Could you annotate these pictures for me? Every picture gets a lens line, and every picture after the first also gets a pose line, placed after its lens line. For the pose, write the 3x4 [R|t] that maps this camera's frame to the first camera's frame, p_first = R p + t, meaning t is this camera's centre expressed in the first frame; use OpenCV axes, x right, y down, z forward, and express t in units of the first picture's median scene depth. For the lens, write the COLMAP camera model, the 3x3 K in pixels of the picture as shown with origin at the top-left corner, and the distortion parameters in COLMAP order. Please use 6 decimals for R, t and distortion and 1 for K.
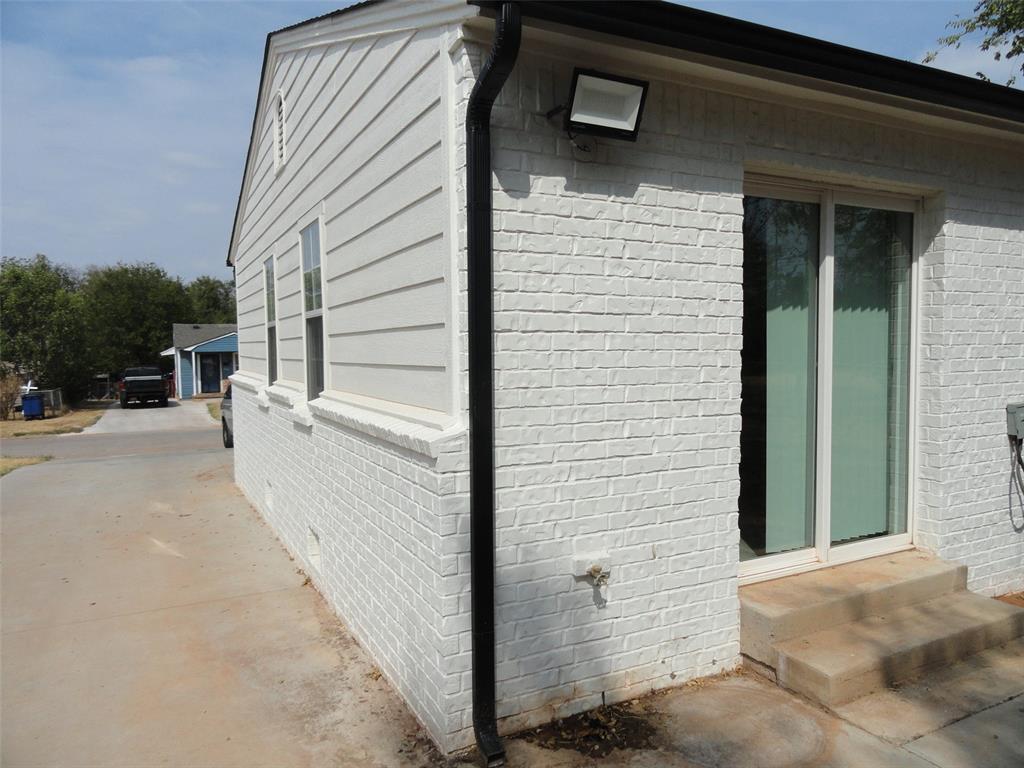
lens RADIAL K [[717.5, 0, 513.4], [0, 717.5, 382.2], [0, 0, 1]] dist [-0.000451, -0.003177]
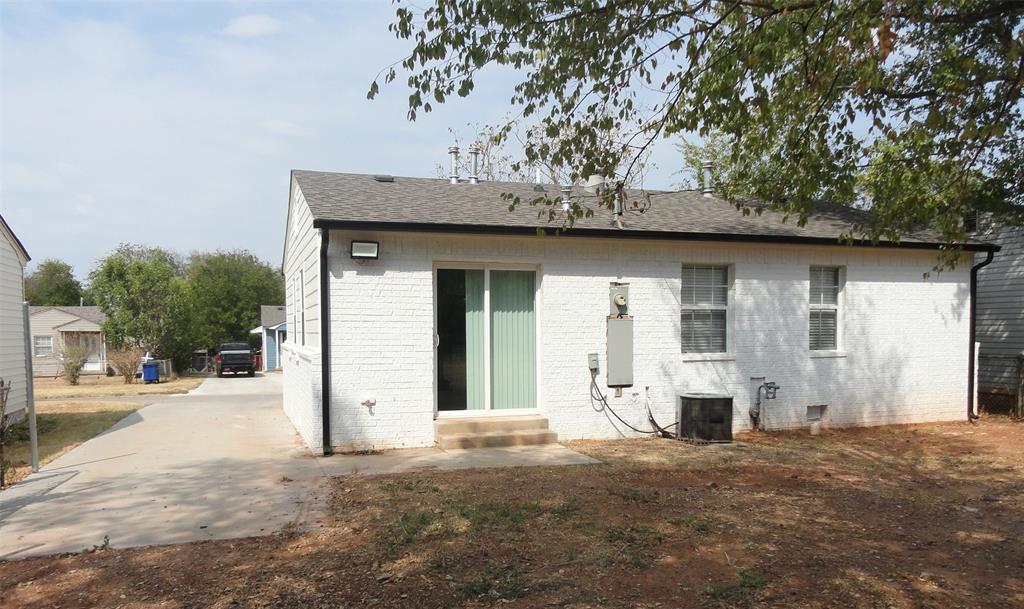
lens RADIAL K [[758.5, 0, 495.1], [0, 758.5, 355.9], [0, 0, 1]] dist [-0.006011, -0.001752]
pose [[0.988848, 0.013240, -0.148338, 1.029763], [-0.015080, 0.999823, -0.011287, 0.094817], [0.148162, 0.013398, 0.988872, -1.903826]]
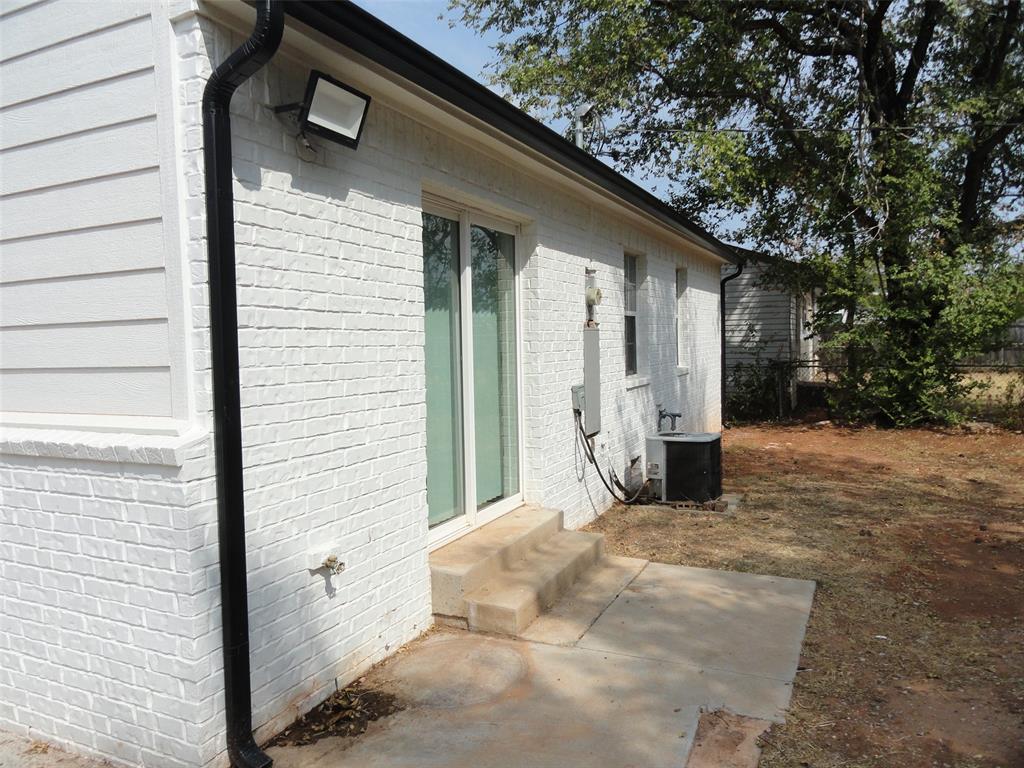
lens RADIAL K [[717.5, 0, 516.1], [0, 717.5, 382.4], [0, 0, 1]] dist [-0.000451, -0.003177]
pose [[0.792617, -0.041398, 0.608313, -0.270704], [0.044232, 0.998968, 0.010351, 0.007685], [-0.608114, 0.018703, 0.793630, 0.016362]]
